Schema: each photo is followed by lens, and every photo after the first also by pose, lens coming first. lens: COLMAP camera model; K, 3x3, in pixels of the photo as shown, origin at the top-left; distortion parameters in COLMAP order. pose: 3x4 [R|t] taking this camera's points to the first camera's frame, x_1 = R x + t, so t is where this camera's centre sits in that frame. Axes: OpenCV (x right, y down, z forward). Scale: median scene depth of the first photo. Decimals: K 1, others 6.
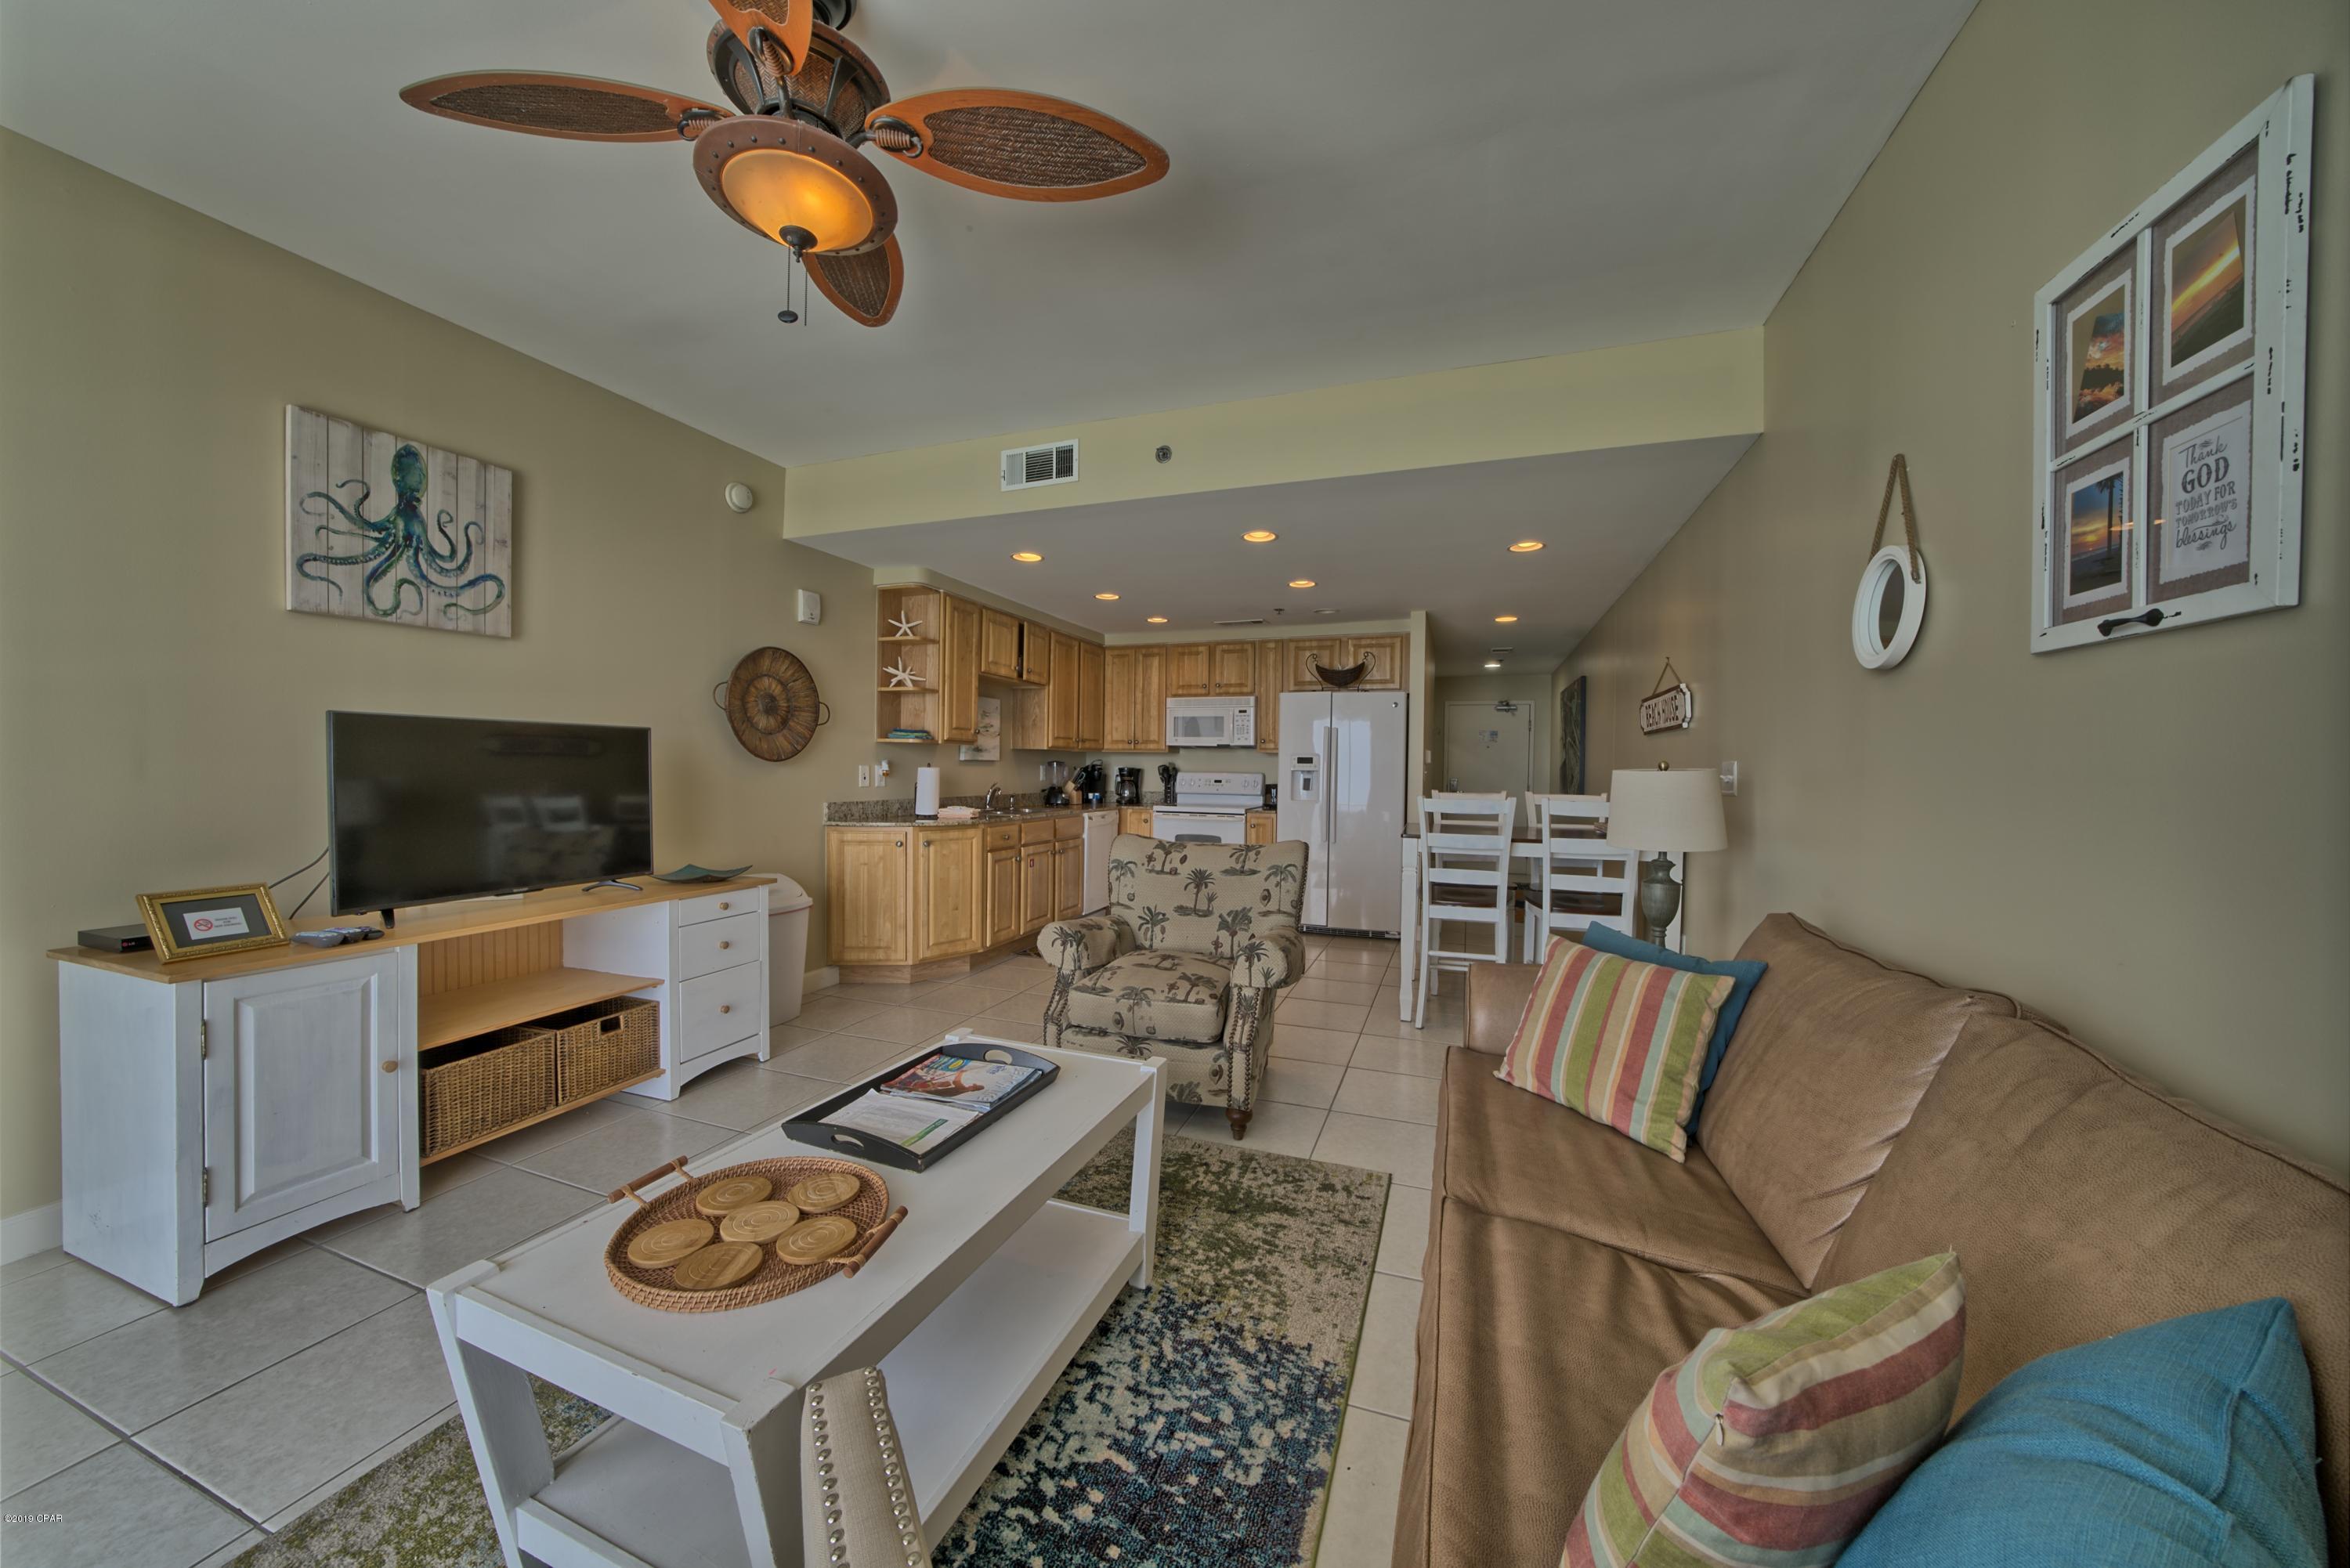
lens RADIAL K [[812.3, 0, 1169.9], [0, 812.3, 782.8], [0, 0, 1]] dist [-0.020940, 0.000047]
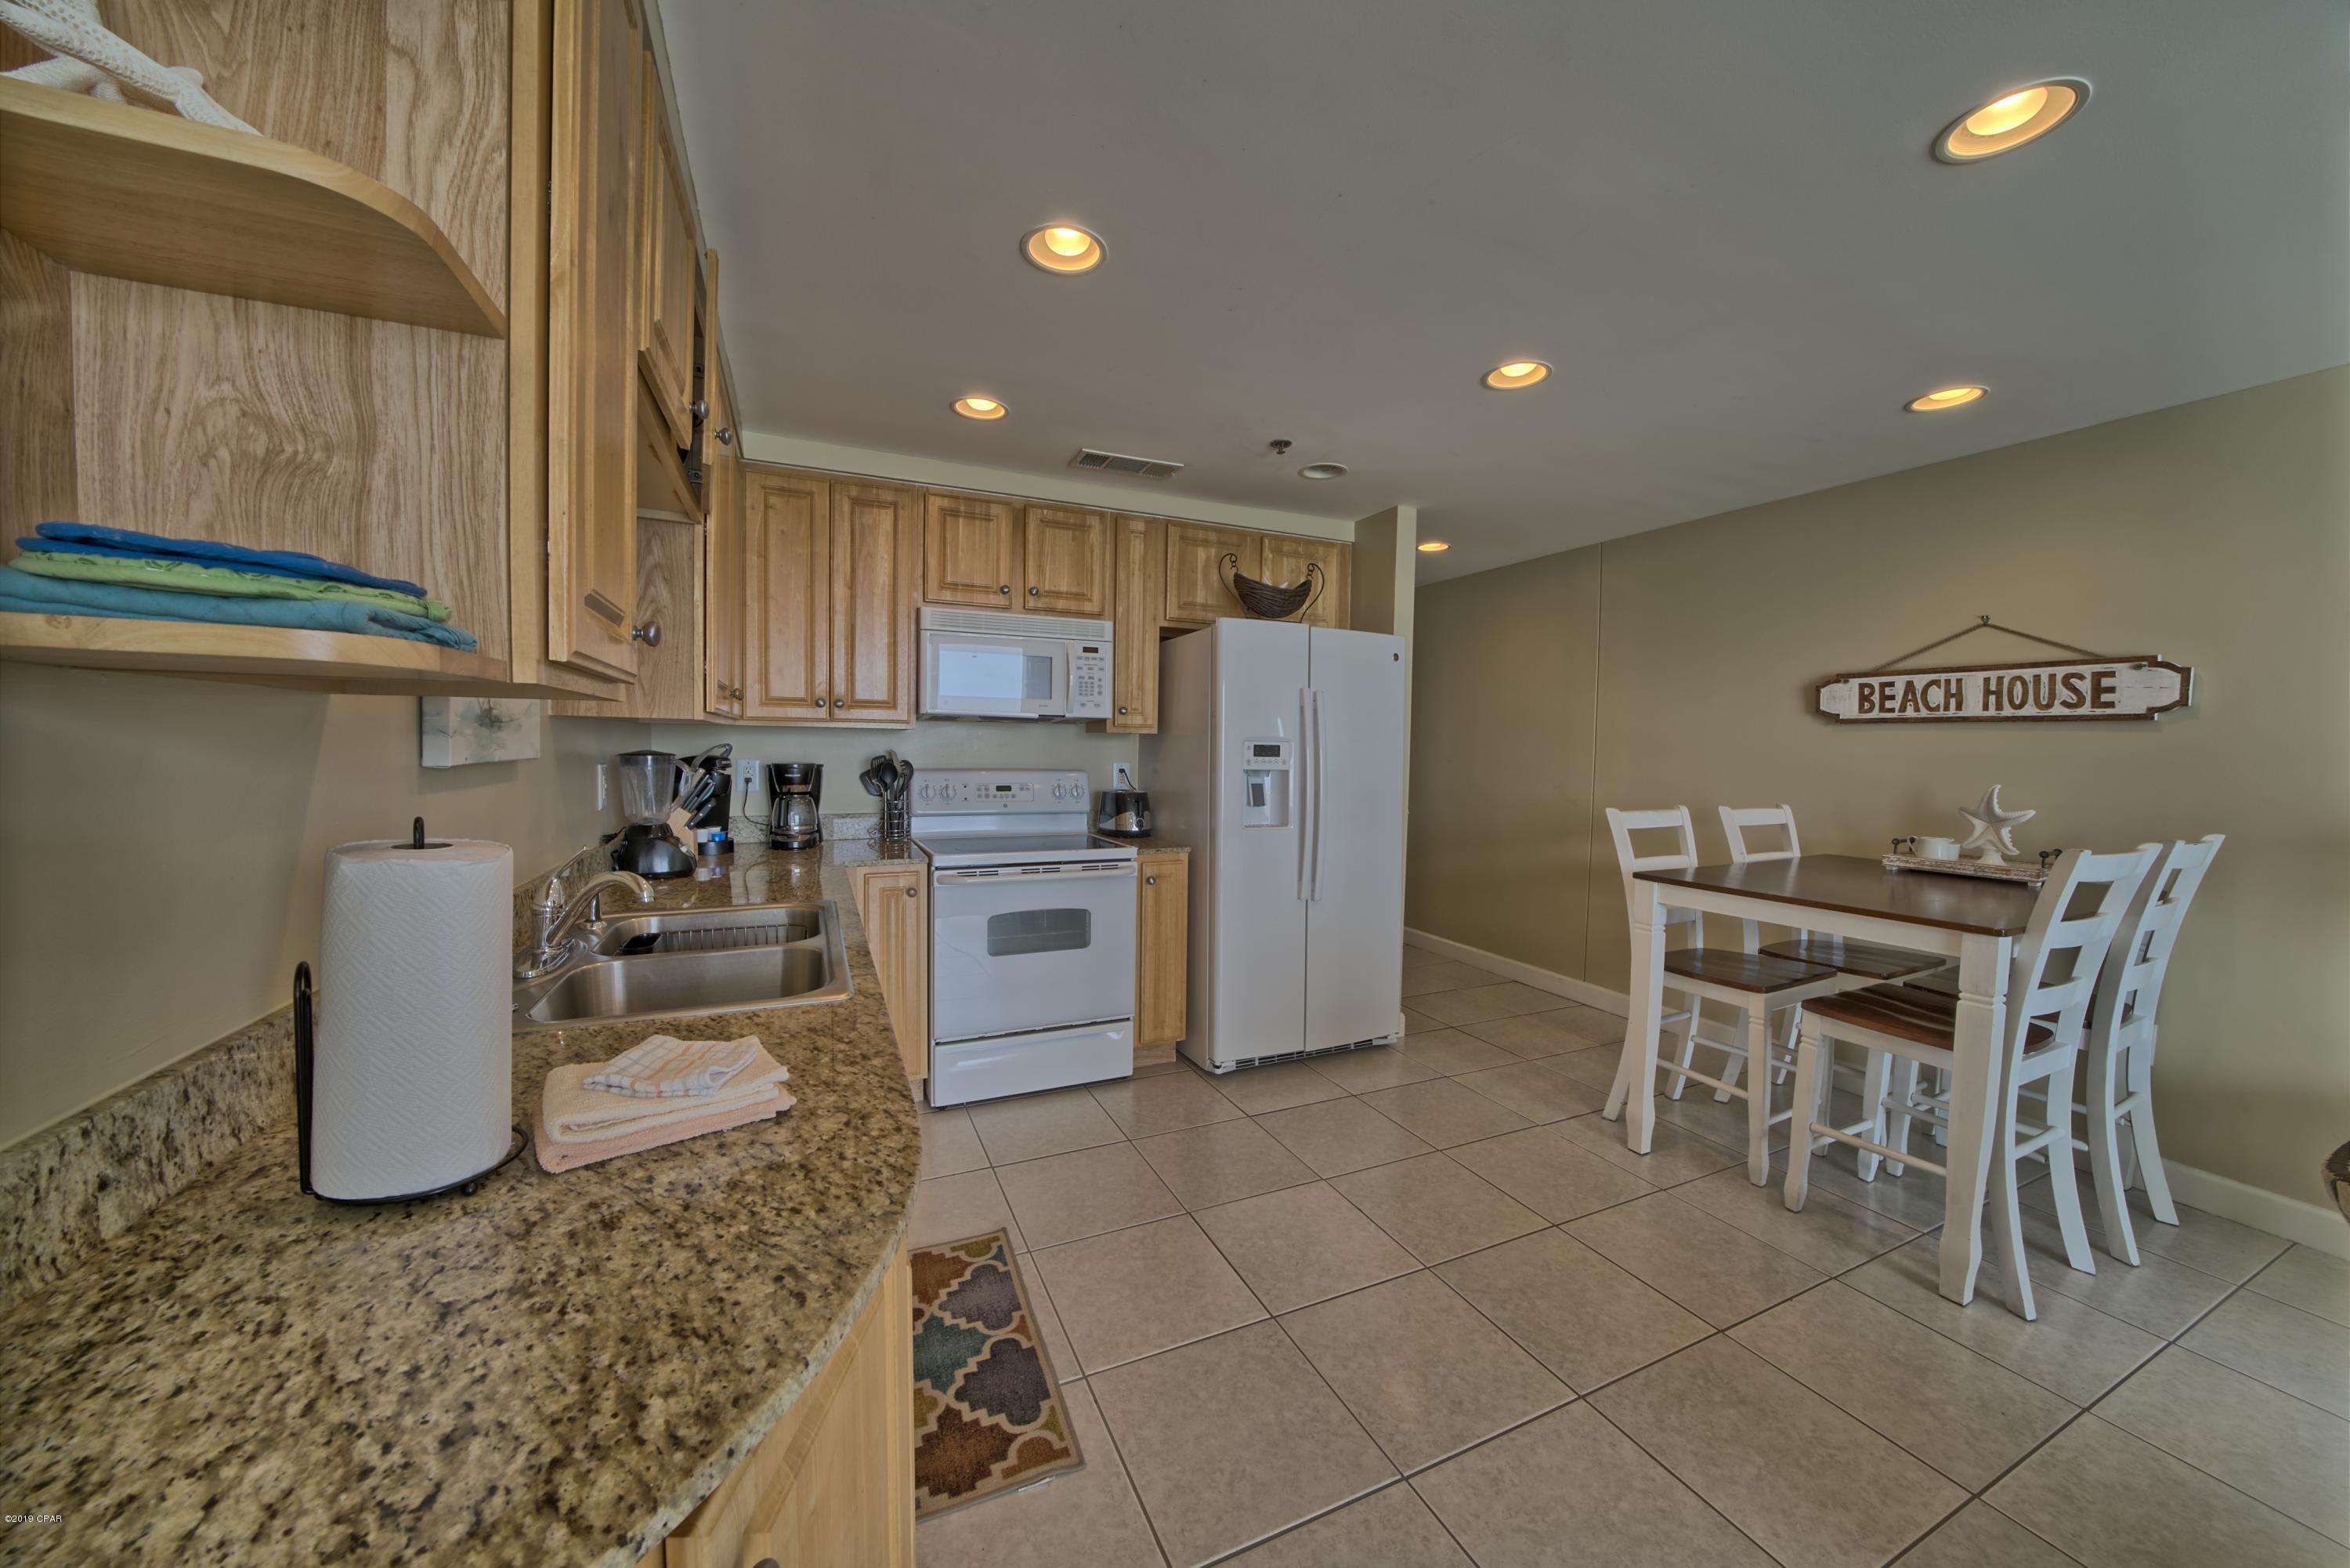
lens RADIAL K [[812.3, 0, 1169.9], [0, 812.3, 782.8], [0, 0, 1]] dist [-0.020940, 0.000047]
pose [[0.713768, -0.033996, 0.699557, -0.460838], [0.005607, 0.999067, 0.042831, -0.054834], [-0.700360, -0.026649, 0.713292, 1.226122]]
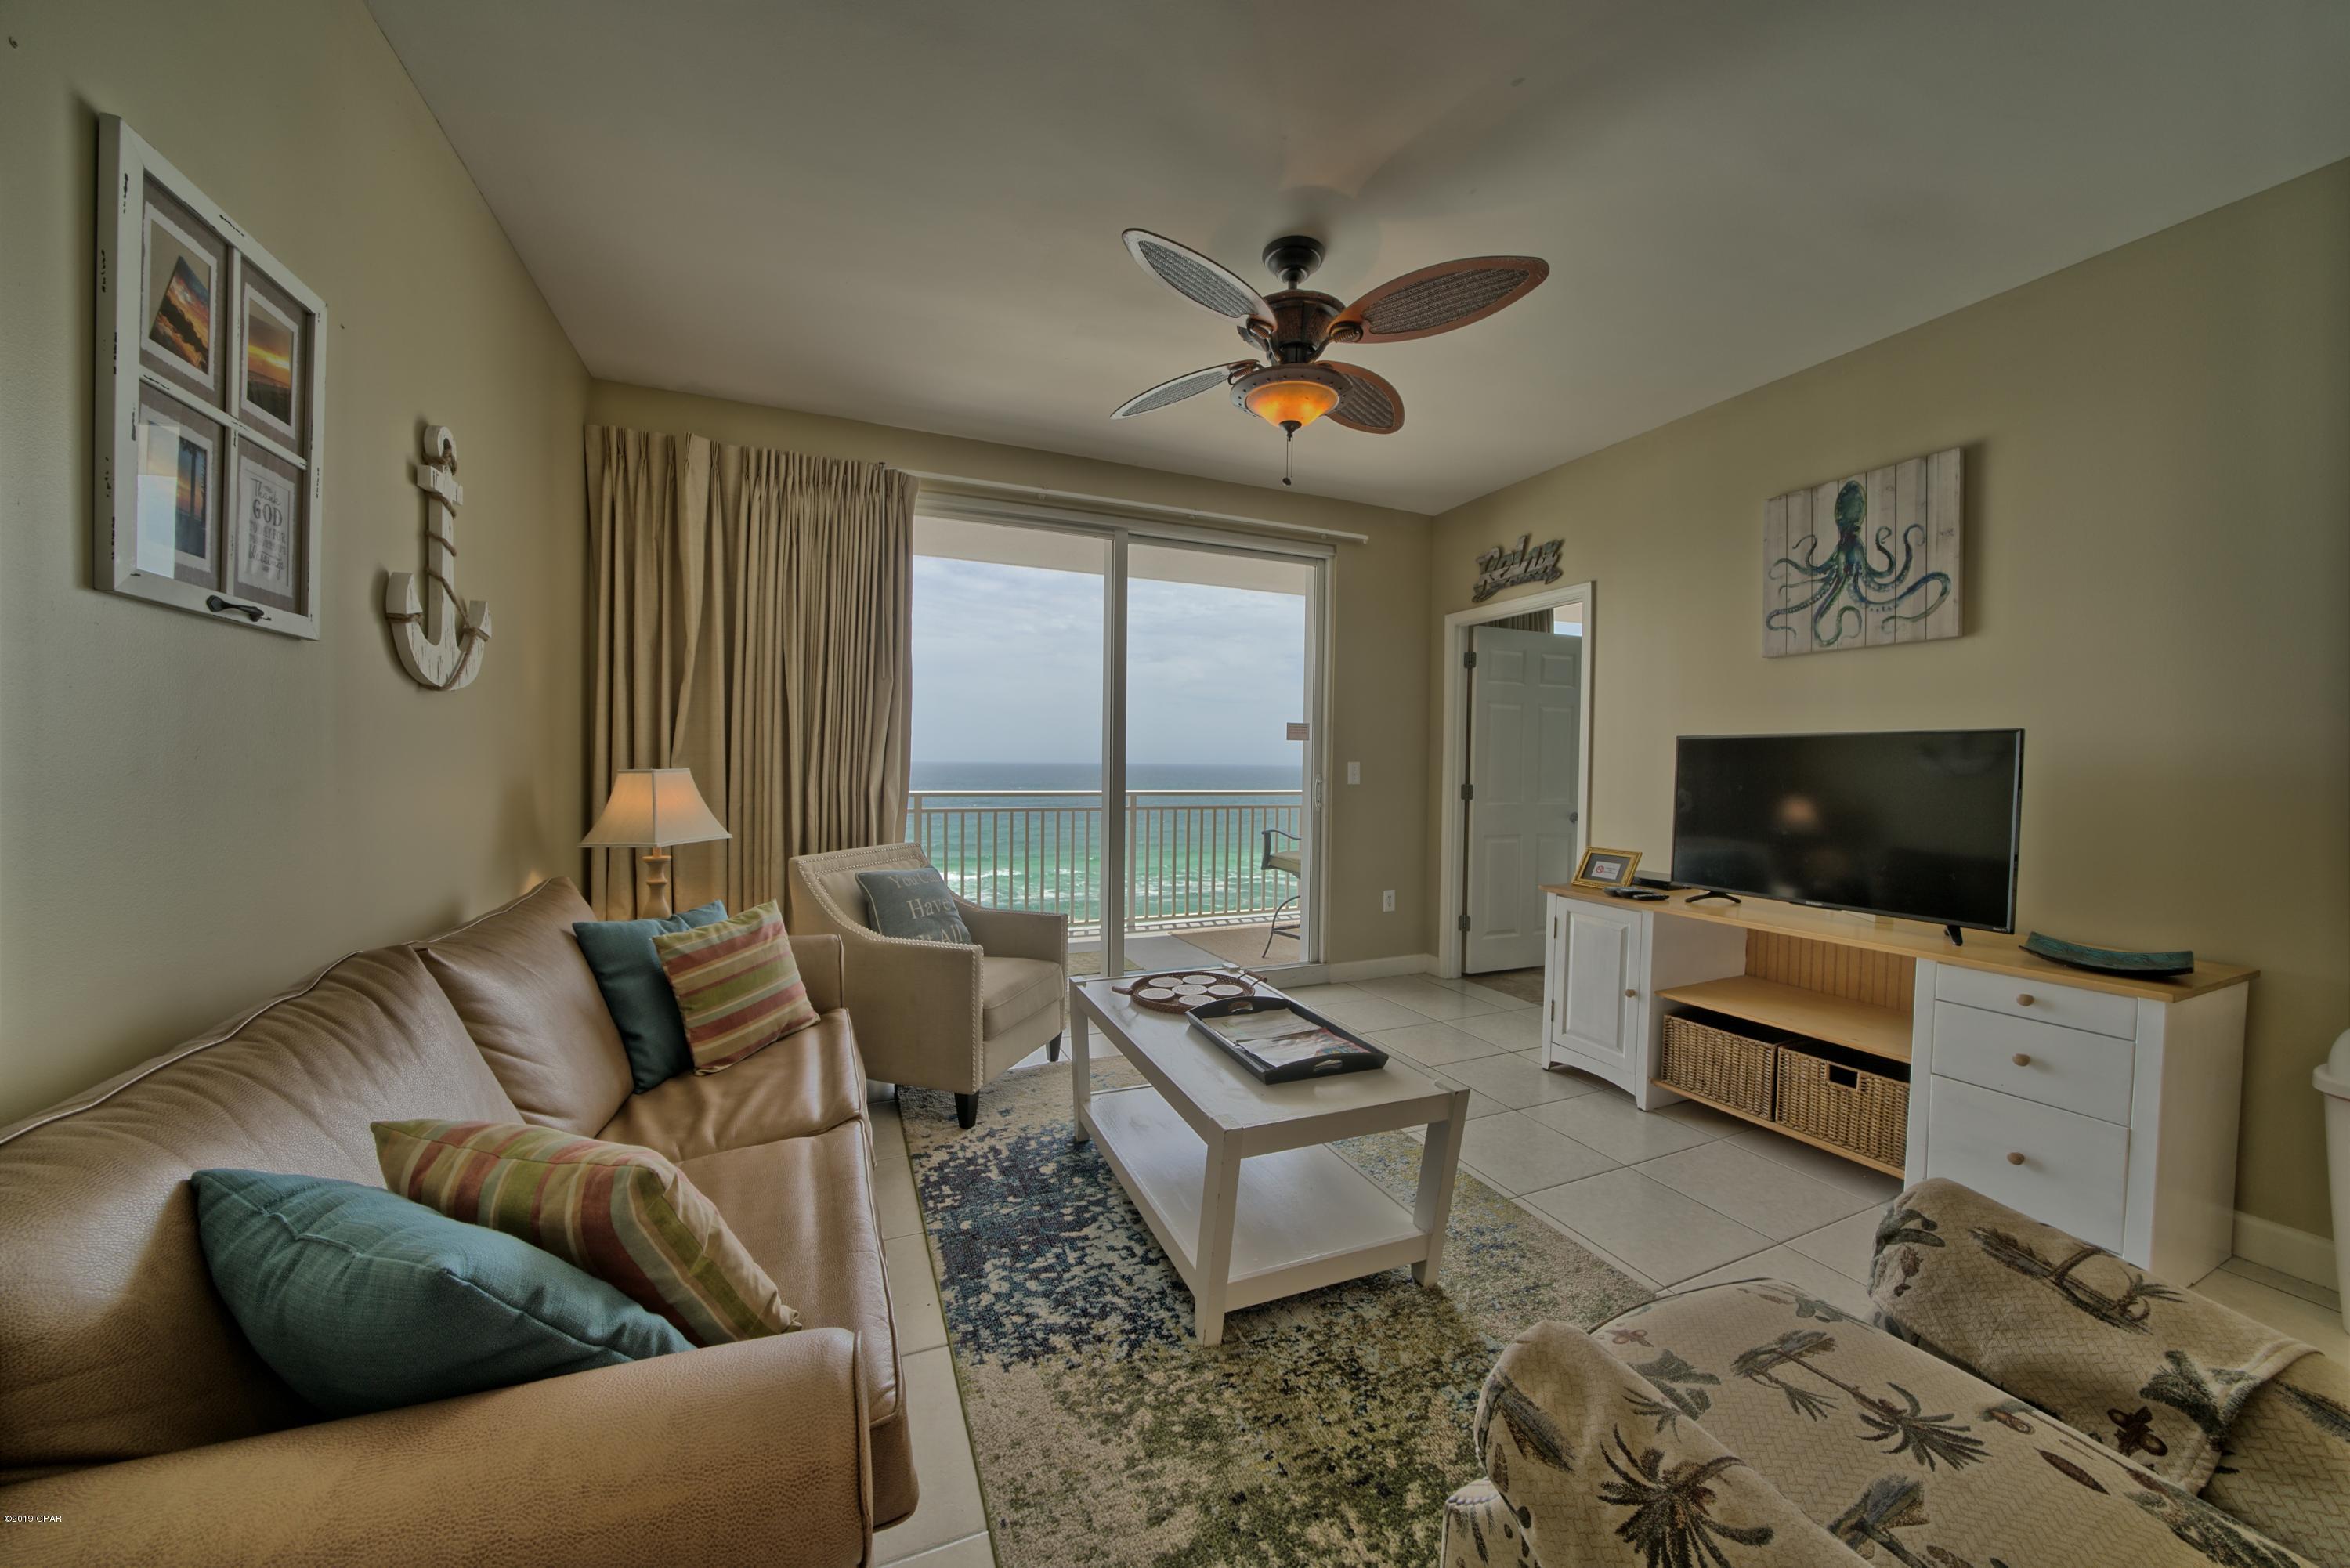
lens RADIAL K [[814.7, 0, 1175.0], [0, 814.7, 784.0], [0, 0, 1]] dist [-0.026337, -0.000038]
pose [[-0.725808, -0.002846, -0.687892, 0.362415], [-0.035043, 0.998846, 0.032842, -0.015582], [0.687005, 0.047943, -0.725070, 0.949155]]
